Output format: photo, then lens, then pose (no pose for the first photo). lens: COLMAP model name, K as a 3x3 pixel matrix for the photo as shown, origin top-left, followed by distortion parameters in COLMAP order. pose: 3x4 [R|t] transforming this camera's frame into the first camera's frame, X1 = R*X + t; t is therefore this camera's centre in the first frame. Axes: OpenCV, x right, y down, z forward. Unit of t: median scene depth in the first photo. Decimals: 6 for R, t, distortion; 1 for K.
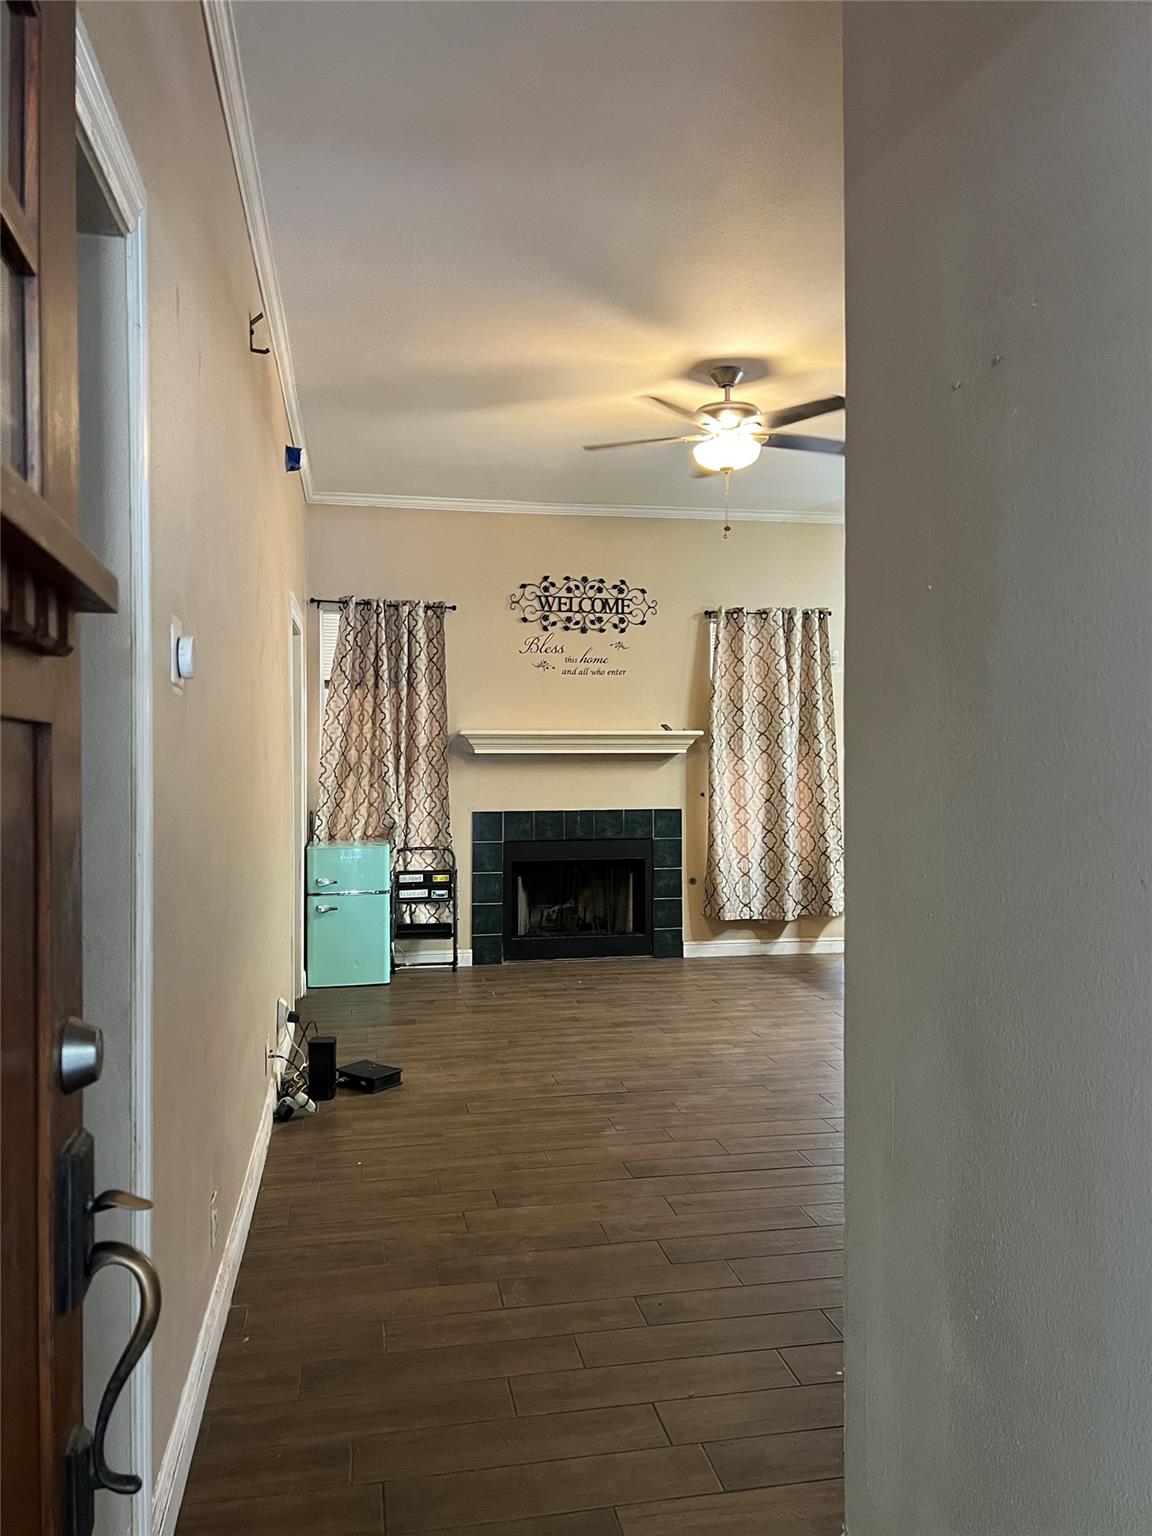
lens RADIAL K [[1155.9, 0, 614.6], [0, 1155.9, 762.7], [0, 0, 1]] dist [0.044725, -0.057574]
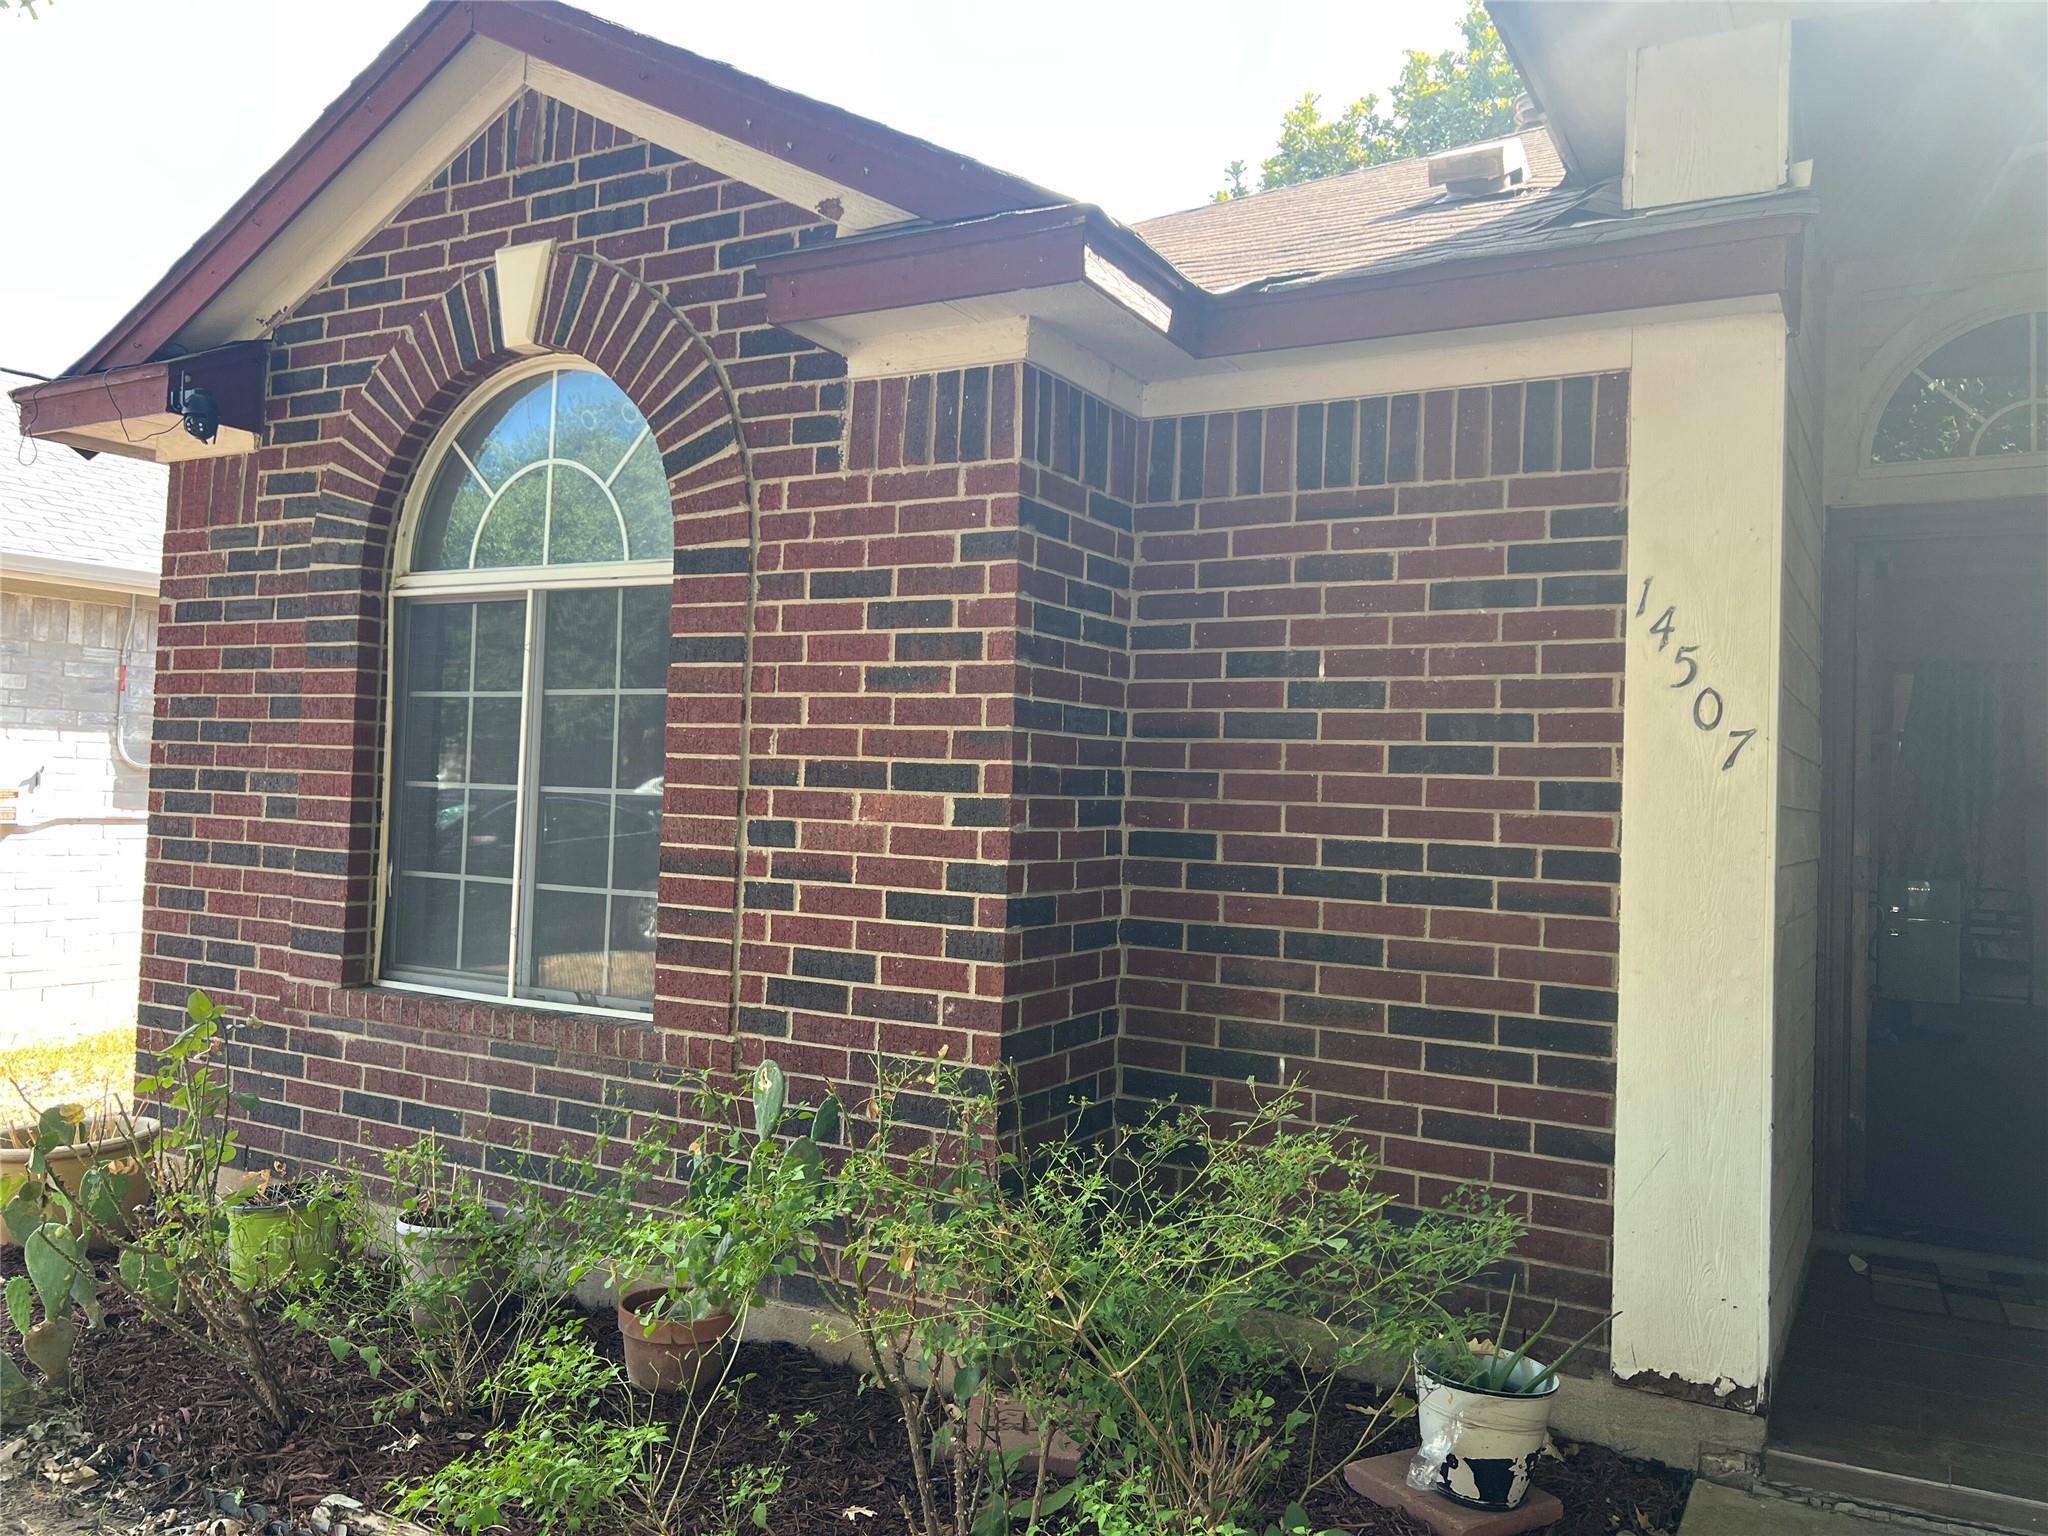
lens RADIAL K [[1541.2, 0, 1040.5], [0, 1541.2, 757.3], [0, 0, 1]] dist [0.044725, -0.057574]
pose [[0.743880, 0.007869, -0.668267, 0.139356], [-0.033955, 0.999084, -0.026032, 0.019526], [0.667450, 0.042056, 0.743466, -0.680269]]
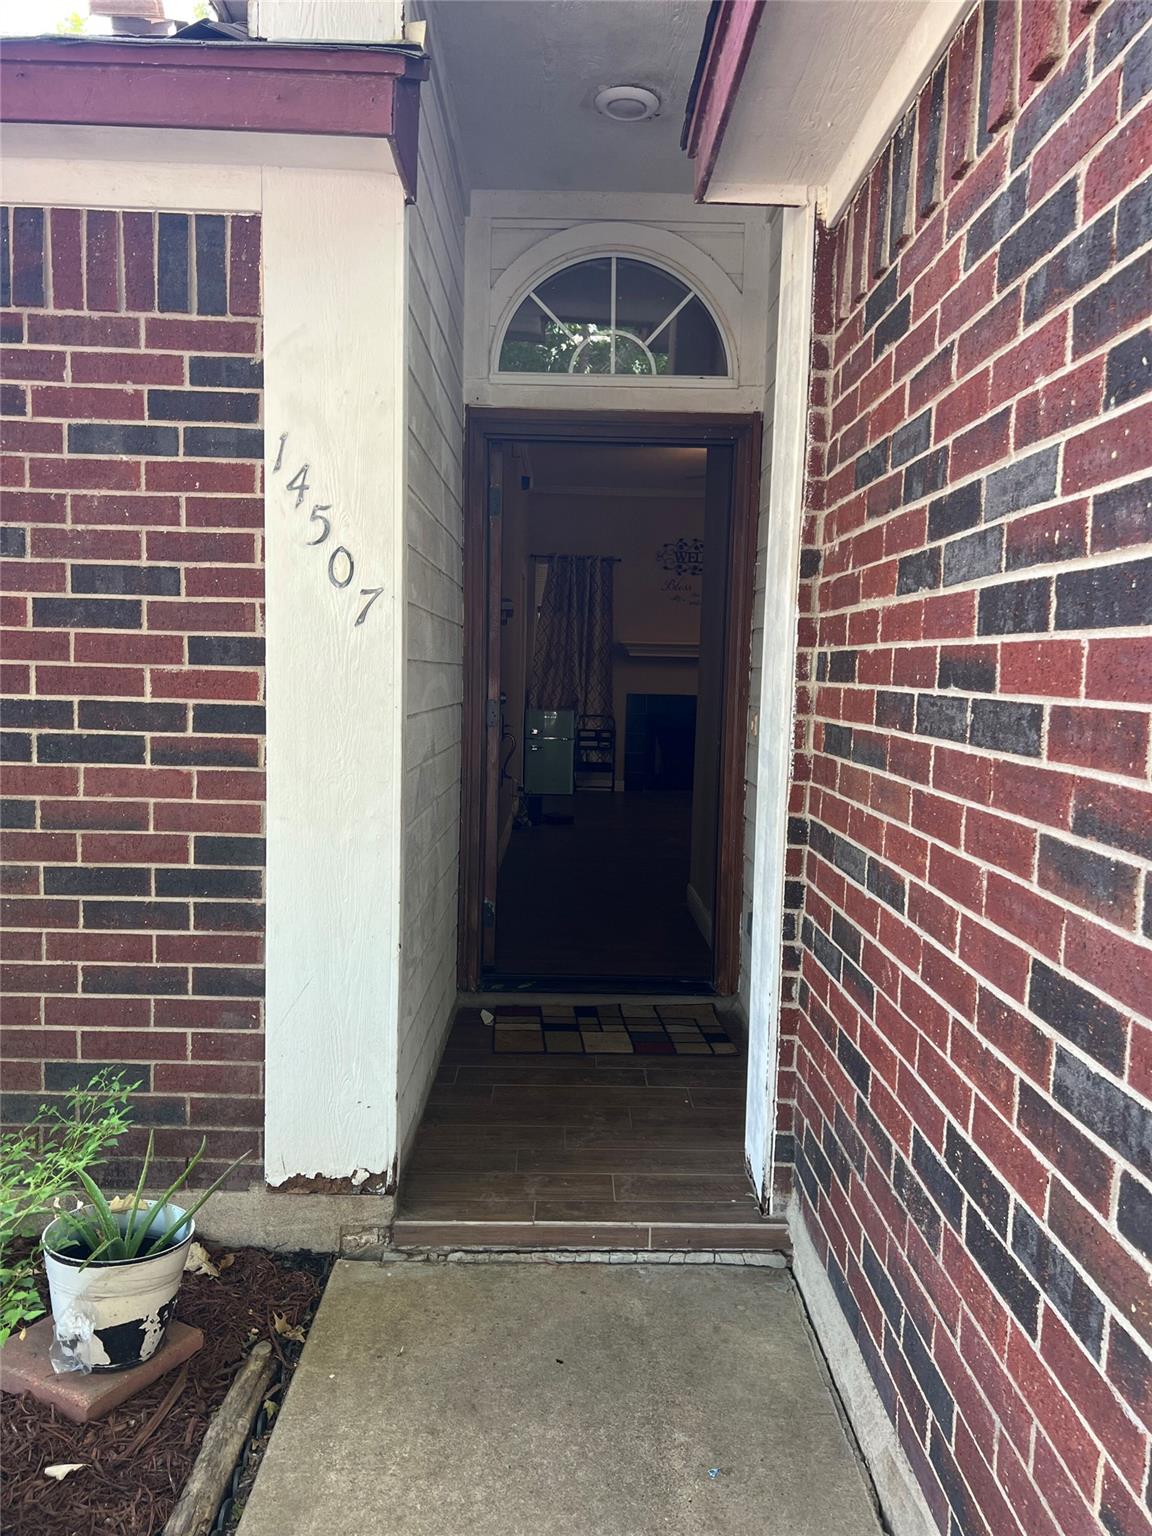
lens RADIAL K [[1155.9, 0, 559.5], [0, 1155.9, 794.5], [0, 0, 1]] dist [0.044725, -0.057574]
pose [[0.976340, 0.047740, -0.210906, 0.126947], [-0.026024, 0.994177, 0.104565, 0.017676], [0.214670, -0.096603, 0.971897, -0.564811]]
